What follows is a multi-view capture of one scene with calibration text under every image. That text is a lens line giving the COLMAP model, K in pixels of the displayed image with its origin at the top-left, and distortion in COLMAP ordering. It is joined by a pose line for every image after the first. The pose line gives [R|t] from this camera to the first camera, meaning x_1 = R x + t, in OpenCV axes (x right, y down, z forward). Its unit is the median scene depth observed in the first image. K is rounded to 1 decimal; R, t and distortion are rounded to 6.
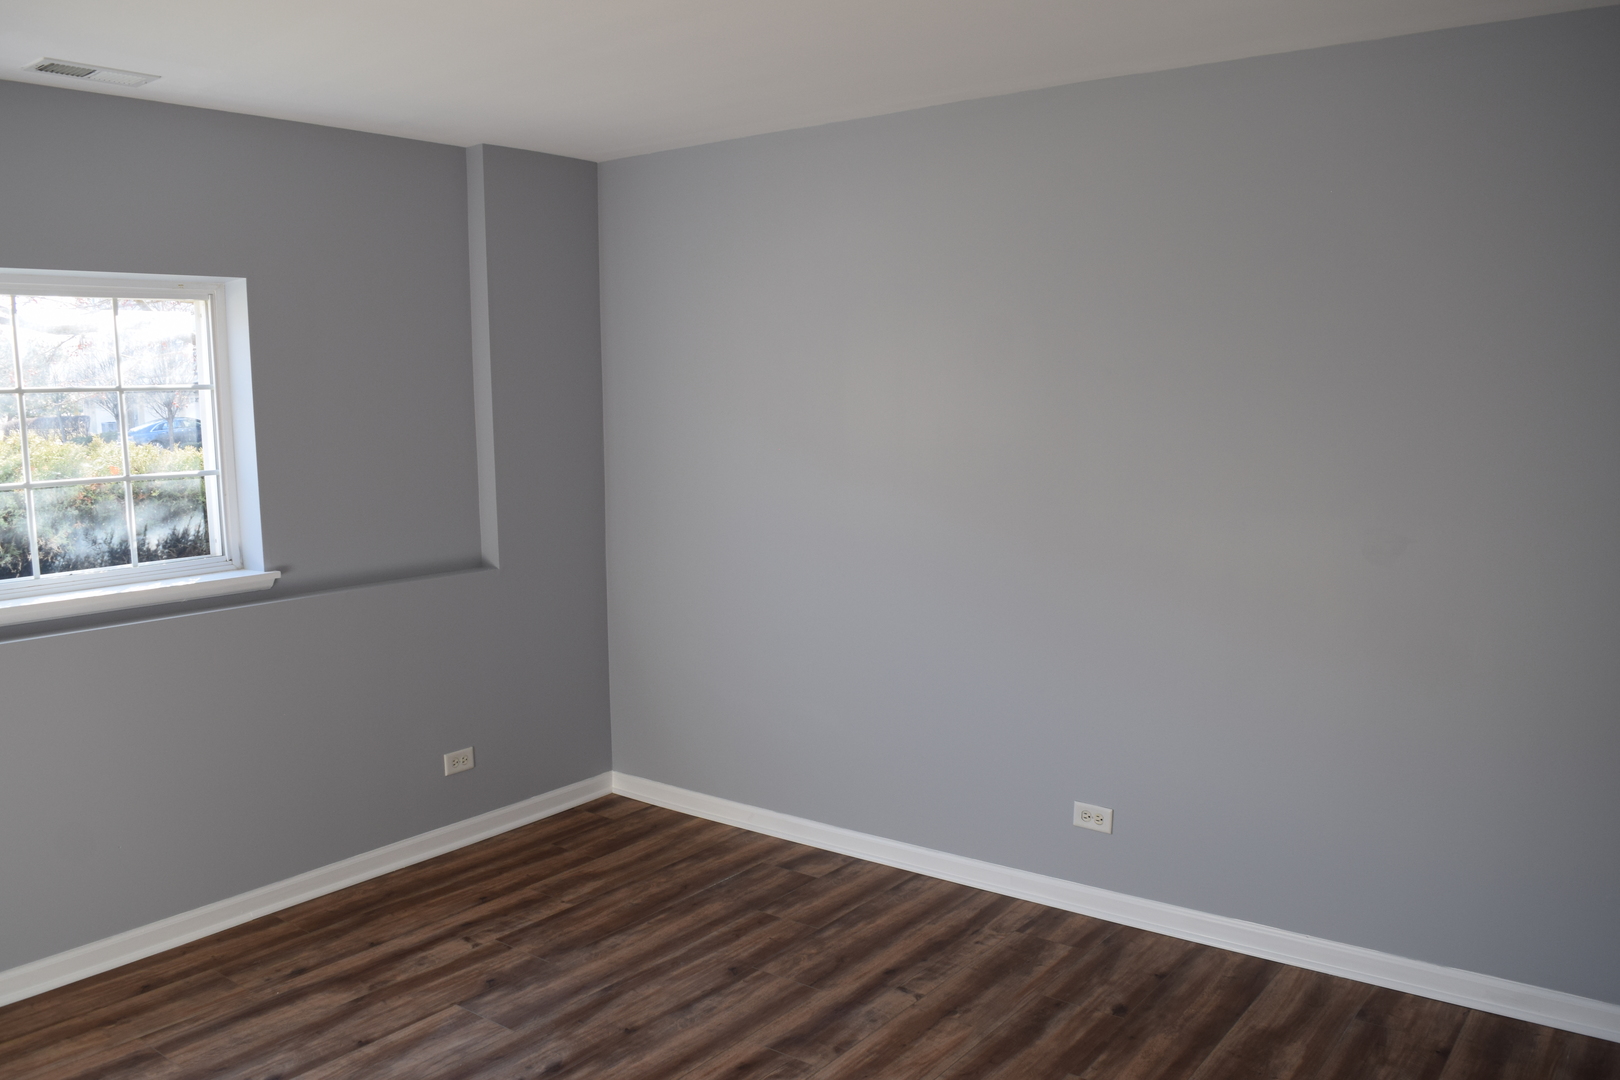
lens RADIAL K [[1262.2, 0, 811.5], [0, 1262.2, 541.8], [0, 0, 1]] dist [-0.097960, 0.024200]
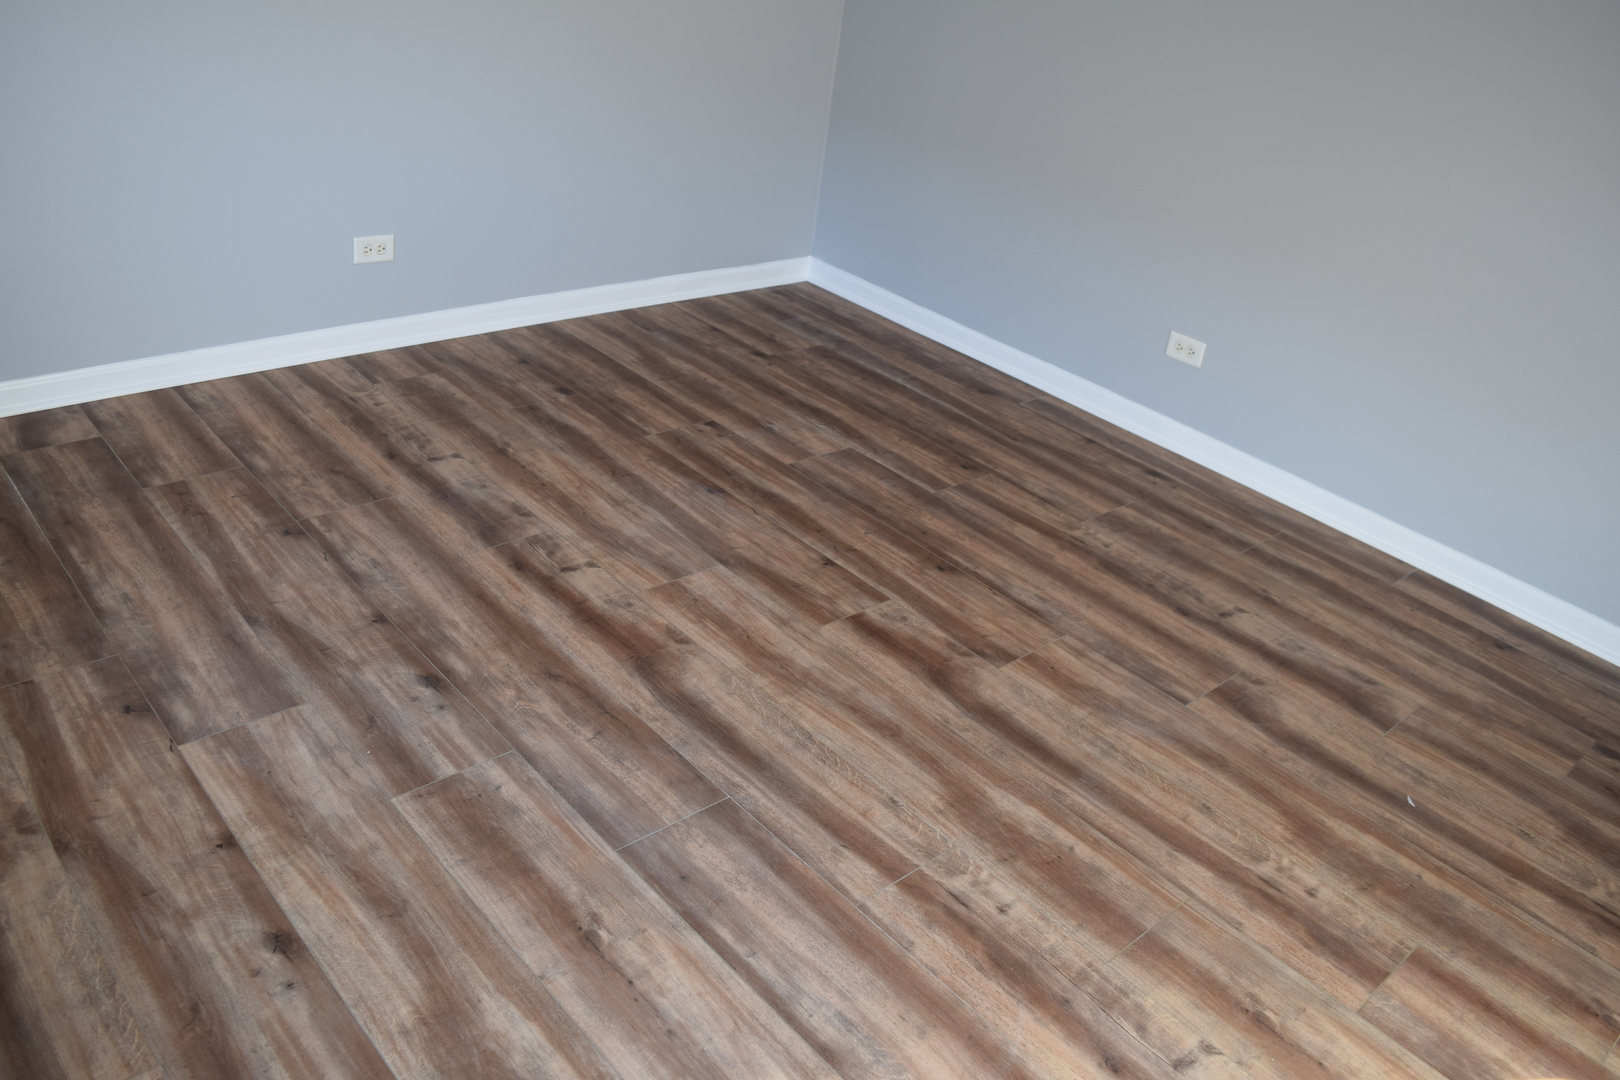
lens RADIAL K [[1262.2, 0, 811.4], [0, 1262.2, 540.1], [0, 0, 1]] dist [-0.097960, 0.024200]
pose [[0.171919, -0.448738, 0.876971, -0.734757], [-0.015118, 0.888919, 0.457816, -0.025569], [-0.984995, -0.091965, 0.146038, 0.570716]]
